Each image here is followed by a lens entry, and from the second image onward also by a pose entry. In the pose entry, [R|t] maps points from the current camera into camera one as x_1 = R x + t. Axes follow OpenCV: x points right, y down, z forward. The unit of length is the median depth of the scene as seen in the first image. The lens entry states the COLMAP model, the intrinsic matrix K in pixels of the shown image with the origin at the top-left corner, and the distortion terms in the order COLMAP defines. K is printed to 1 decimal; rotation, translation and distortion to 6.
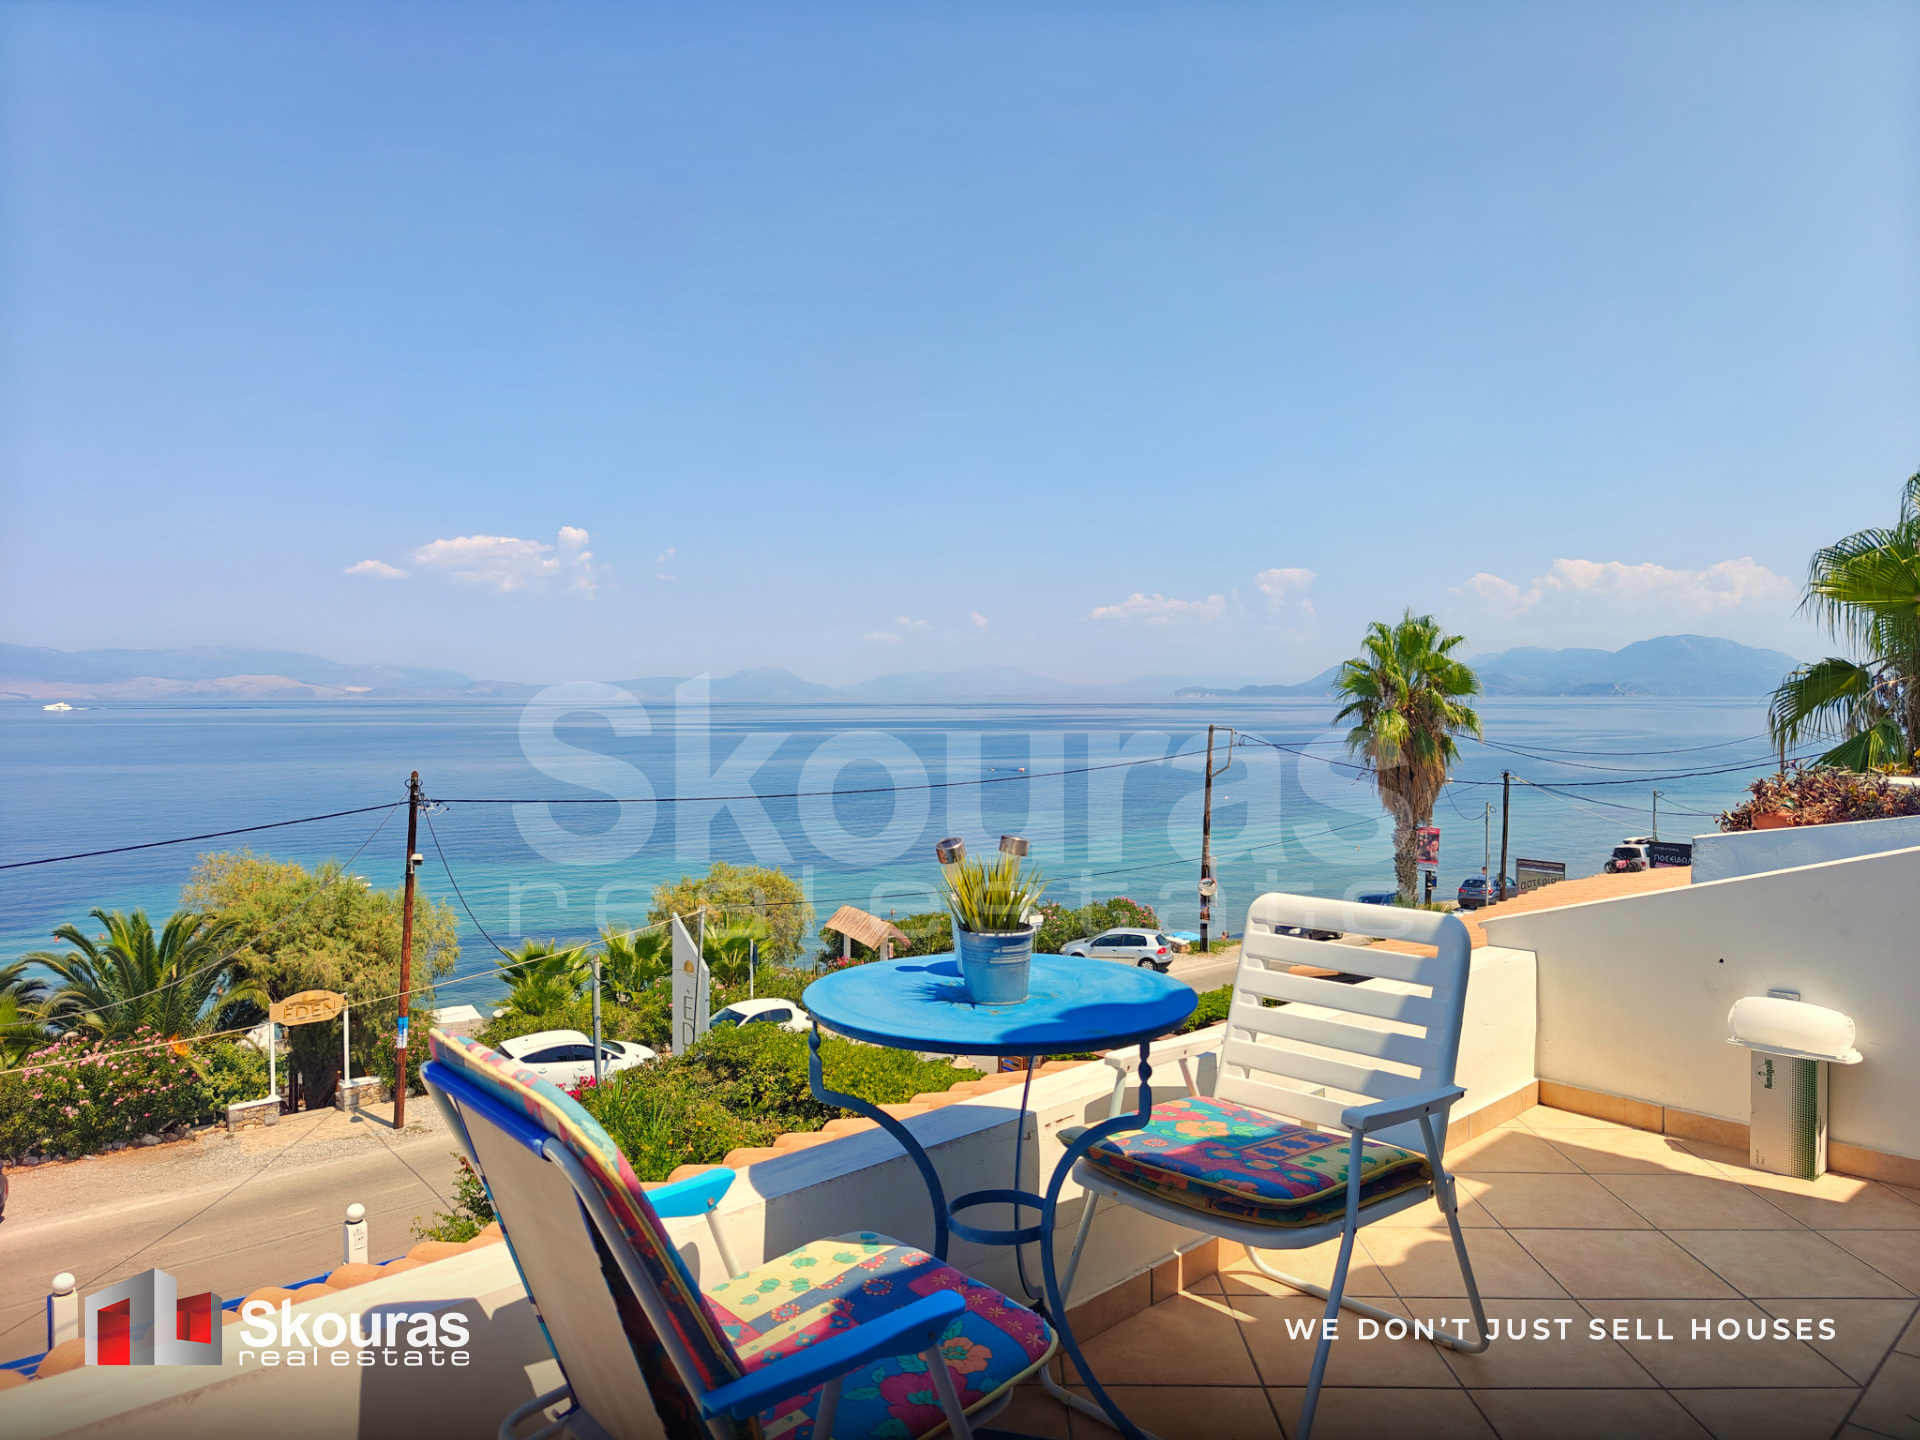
lens RADIAL K [[1308.8, 0, 960.5], [0, 1308.8, 706.6], [0, 0, 1]] dist [0.044708, -0.055918]
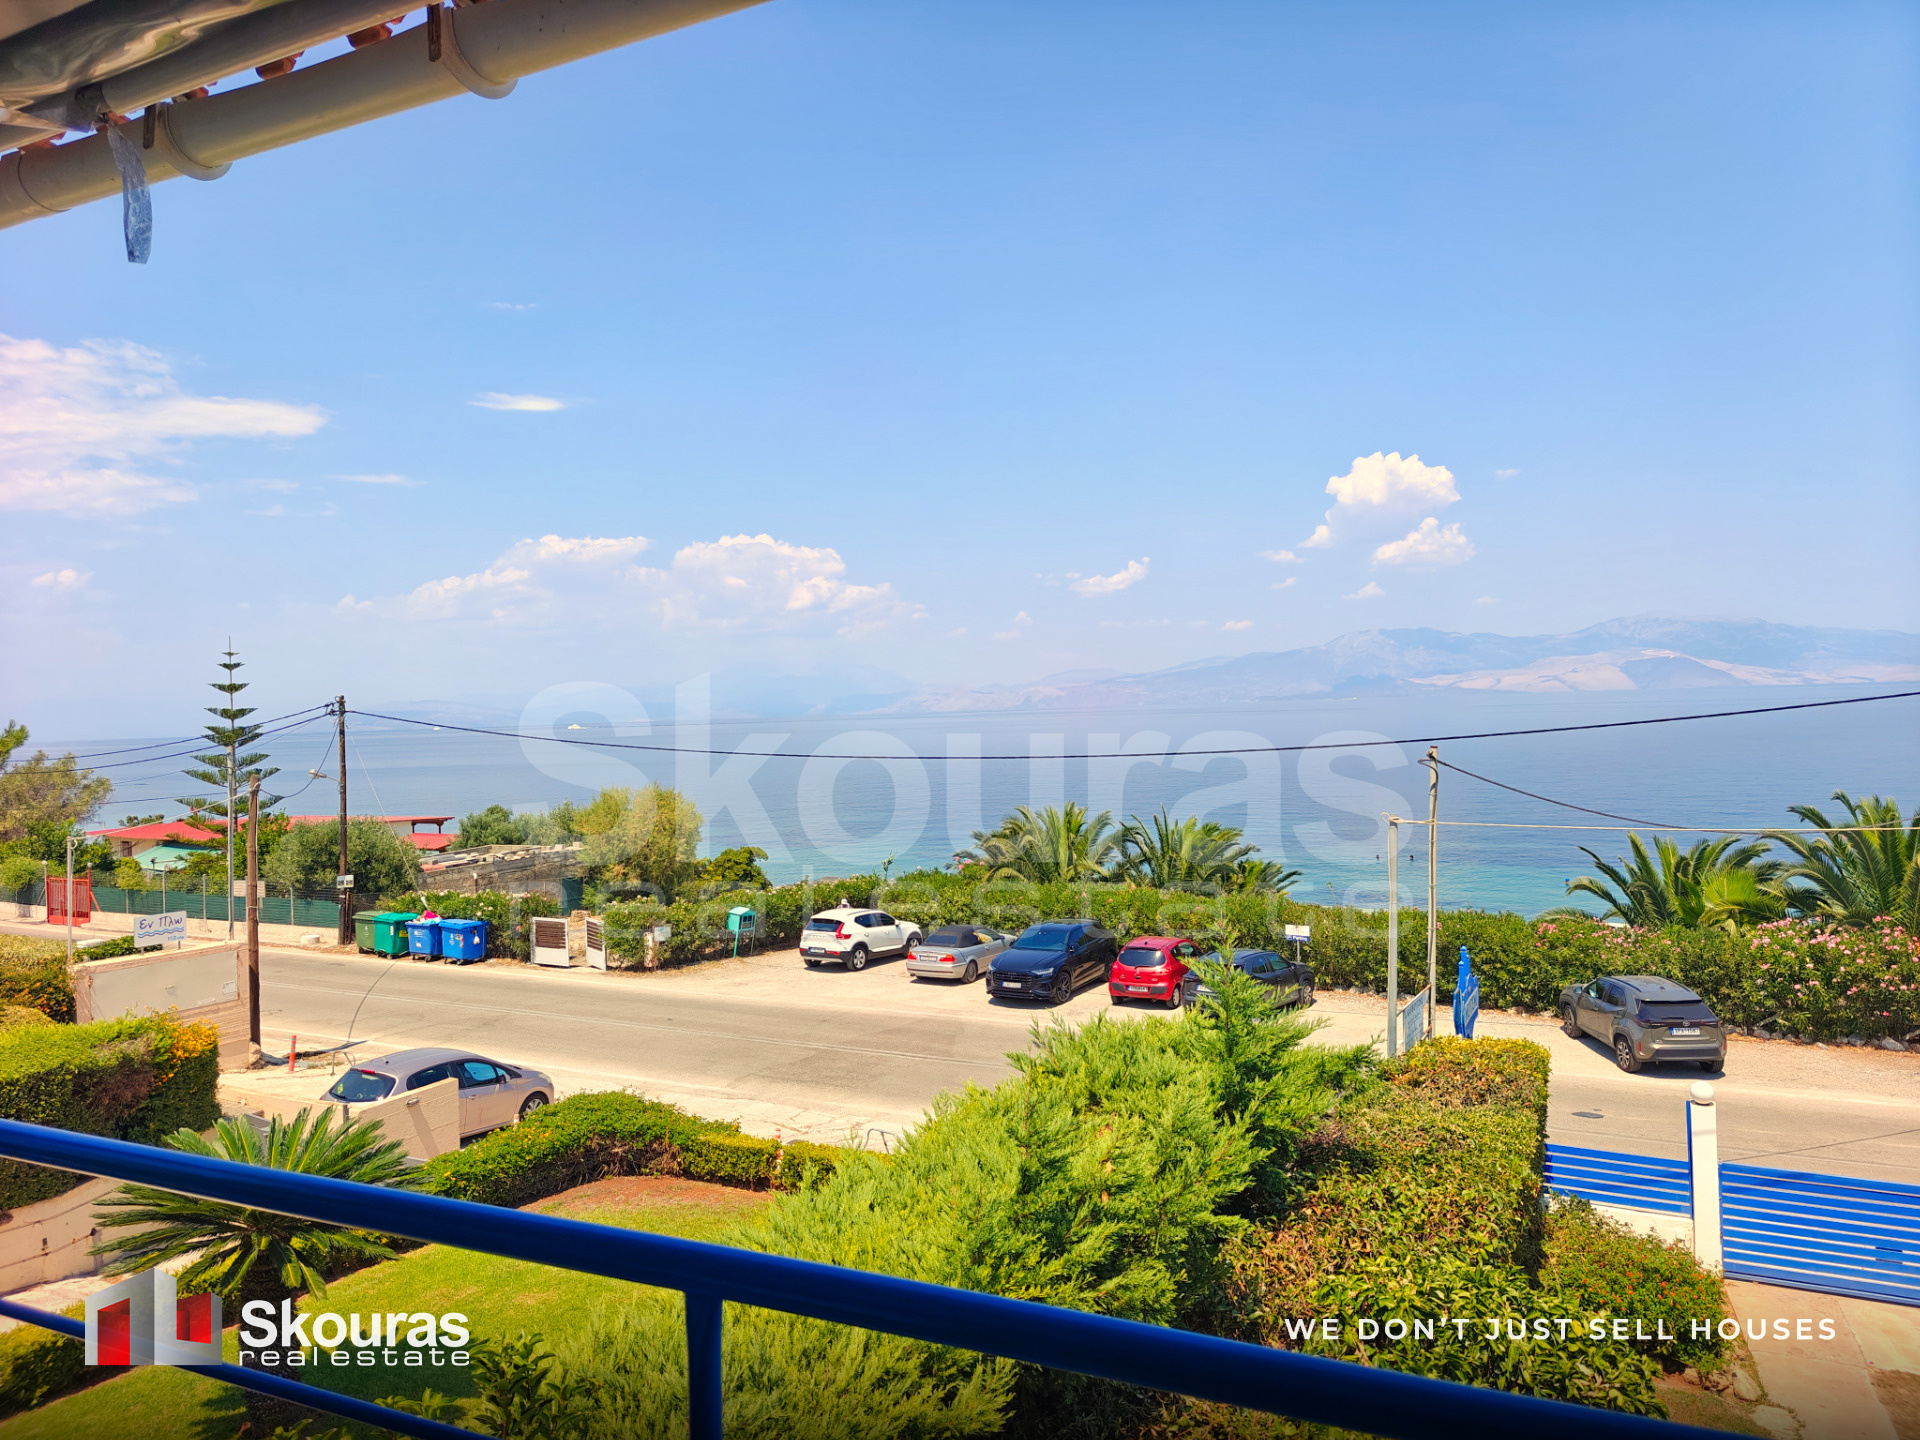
lens RADIAL K [[1308.8, 0, 960.5], [0, 1308.8, 706.6], [0, 0, 1]] dist [0.044708, -0.055918]
pose [[0.342514, -0.009906, -0.939460, 0.005801], [0.024076, 0.999709, -0.001763, 0.089884], [0.939204, -0.022015, 0.342653, 0.117278]]
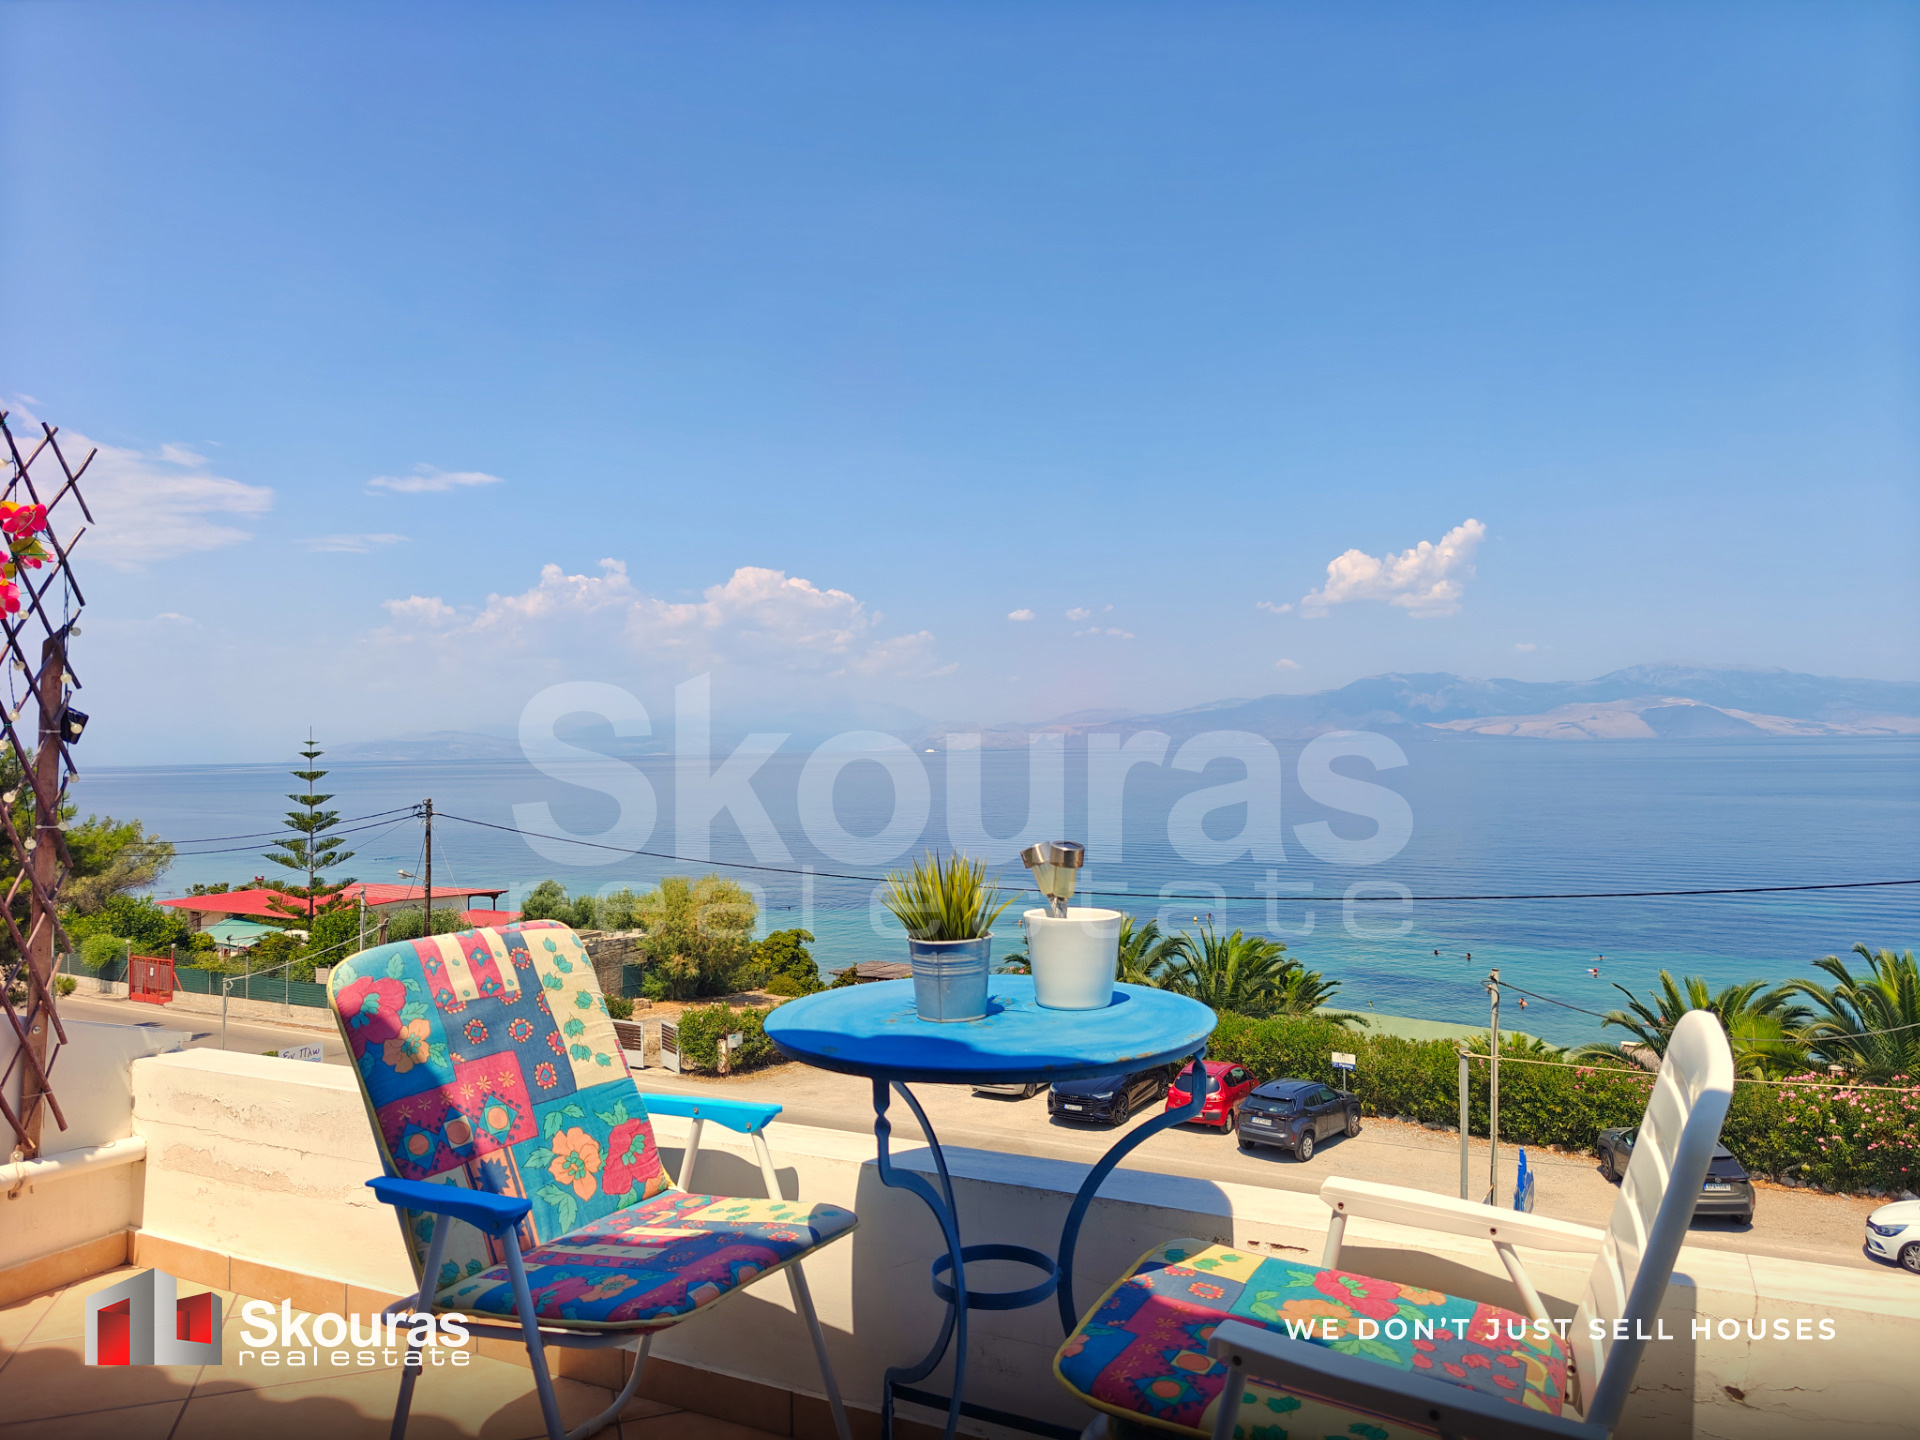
lens RADIAL K [[1308.8, 0, 960.5], [0, 1308.8, 706.6], [0, 0, 1]] dist [0.044708, -0.055918]
pose [[0.331693, -0.032406, -0.942831, 0.061627], [0.008015, 0.999471, -0.031533, 0.001608], [0.943353, 0.002902, 0.331777, 0.046678]]
